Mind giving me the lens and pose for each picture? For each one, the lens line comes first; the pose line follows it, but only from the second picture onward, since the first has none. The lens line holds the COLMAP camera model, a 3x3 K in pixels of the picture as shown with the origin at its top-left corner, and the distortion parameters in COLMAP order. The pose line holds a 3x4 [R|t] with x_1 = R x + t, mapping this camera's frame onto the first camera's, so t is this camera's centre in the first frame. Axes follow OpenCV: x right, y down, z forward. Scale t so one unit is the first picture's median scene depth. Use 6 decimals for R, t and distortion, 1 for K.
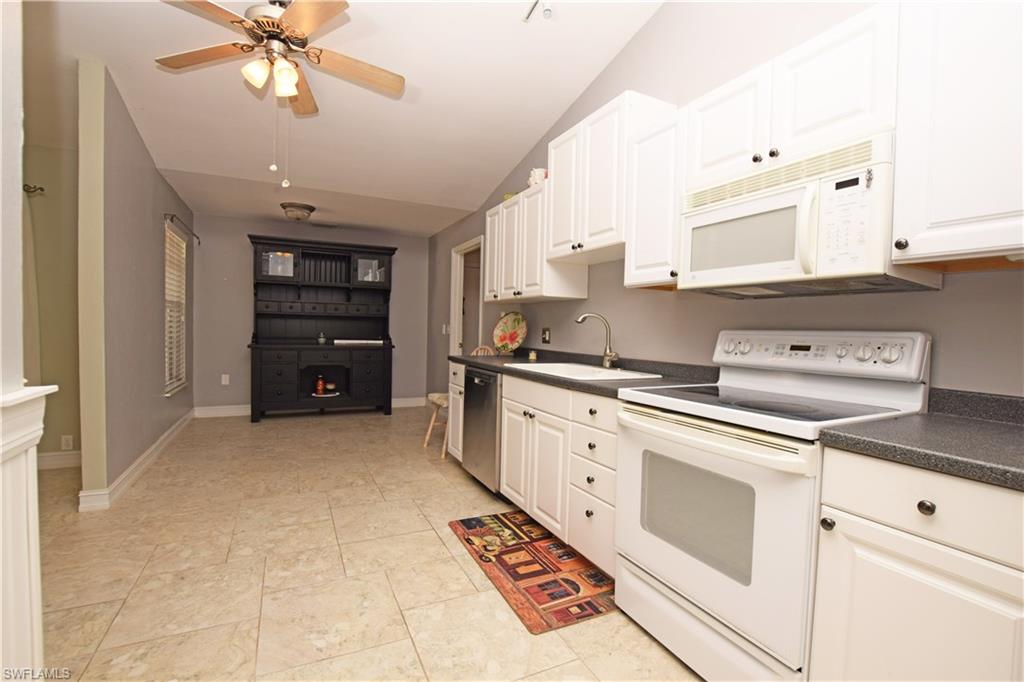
lens RADIAL K [[457.1, 0, 501.8], [0, 457.1, 338.7], [0, 0, 1]] dist [-0.032059, 0.004065]
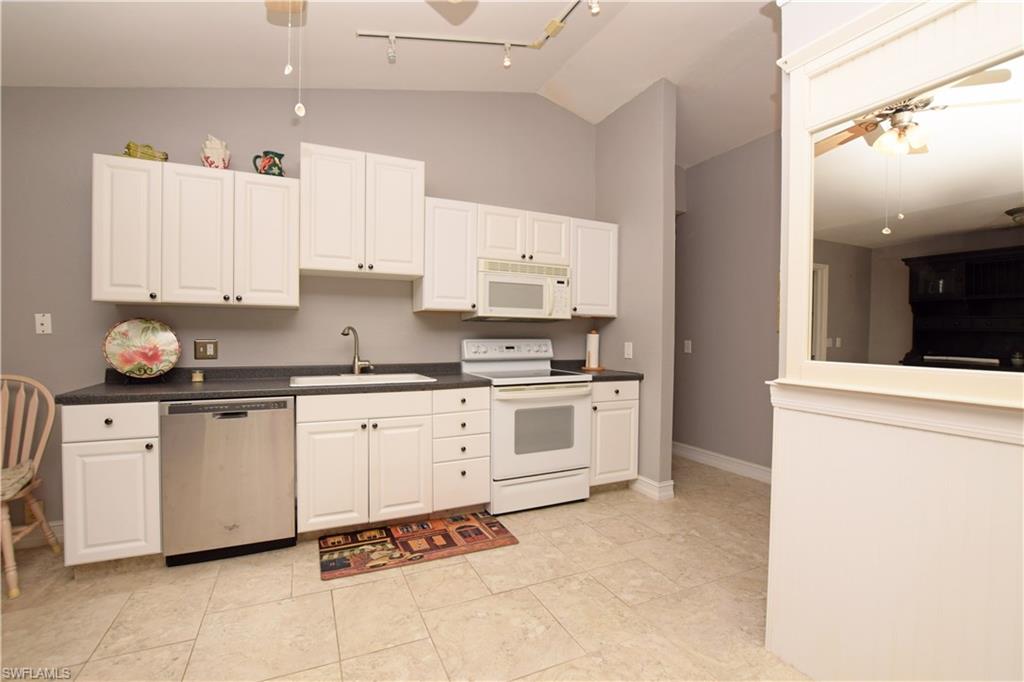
lens RADIAL K [[457.1, 0, 511.3], [0, 457.1, 341.8], [0, 0, 1]] dist [-0.032059, 0.004065]
pose [[0.002611, -0.039214, 0.999227, -1.163744], [0.016211, 0.999101, 0.039166, -0.072279], [-0.999865, 0.016096, 0.003245, 0.810118]]
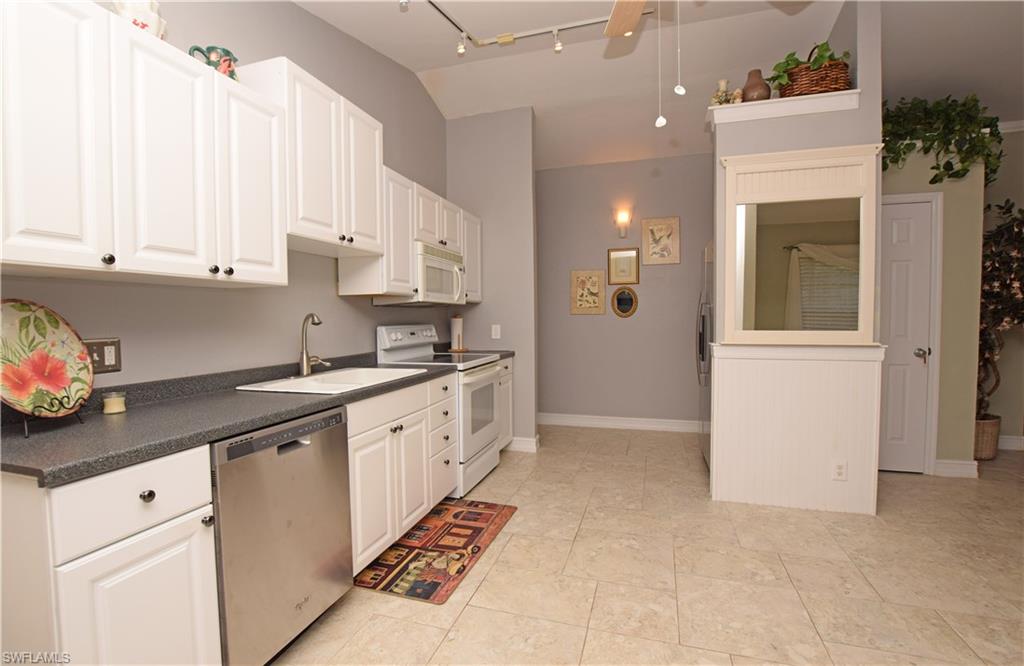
lens RADIAL K [[462.0, 0, 512.1], [0, 462.0, 335.8], [0, 0, 1]] dist [-0.033751, 0.002804]
pose [[-0.738239, -0.043389, 0.673143, -0.848025], [0.007950, 0.997300, 0.073002, -0.095556], [-0.674493, 0.059244, -0.735901, 1.807841]]
